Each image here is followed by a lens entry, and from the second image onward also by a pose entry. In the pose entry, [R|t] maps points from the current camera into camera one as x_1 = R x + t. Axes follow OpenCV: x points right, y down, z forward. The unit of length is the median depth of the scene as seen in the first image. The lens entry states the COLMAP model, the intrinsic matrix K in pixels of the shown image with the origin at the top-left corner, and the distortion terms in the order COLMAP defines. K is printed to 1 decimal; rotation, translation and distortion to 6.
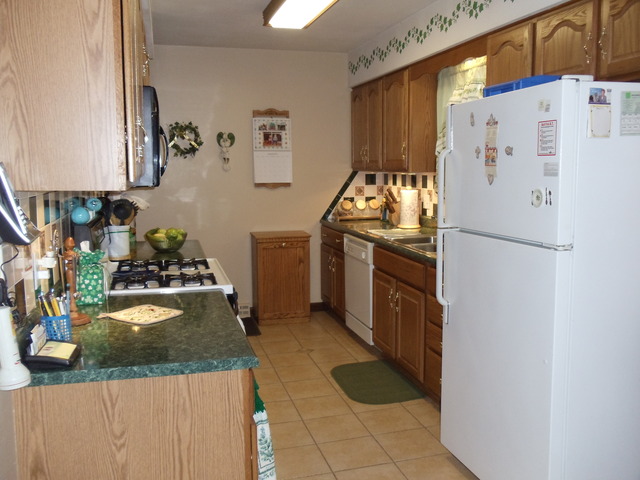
lens RADIAL K [[621.7, 0, 321.2], [0, 621.7, 247.4], [0, 0, 1]] dist [0.009285, 0.017802]
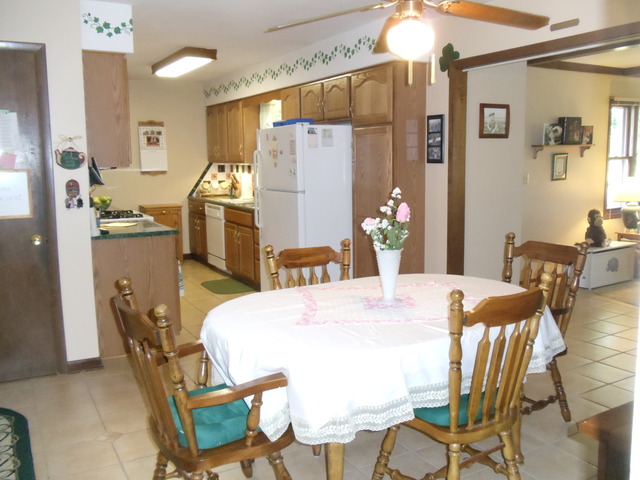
lens RADIAL K [[621.7, 0, 321.2], [0, 621.7, 247.4], [0, 0, 1]] dist [0.009285, 0.017802]
pose [[0.972610, -0.034022, 0.229940, -0.039080], [0.031937, 0.999408, 0.012784, 0.072404], [-0.230238, -0.005090, 0.973121, -0.537098]]
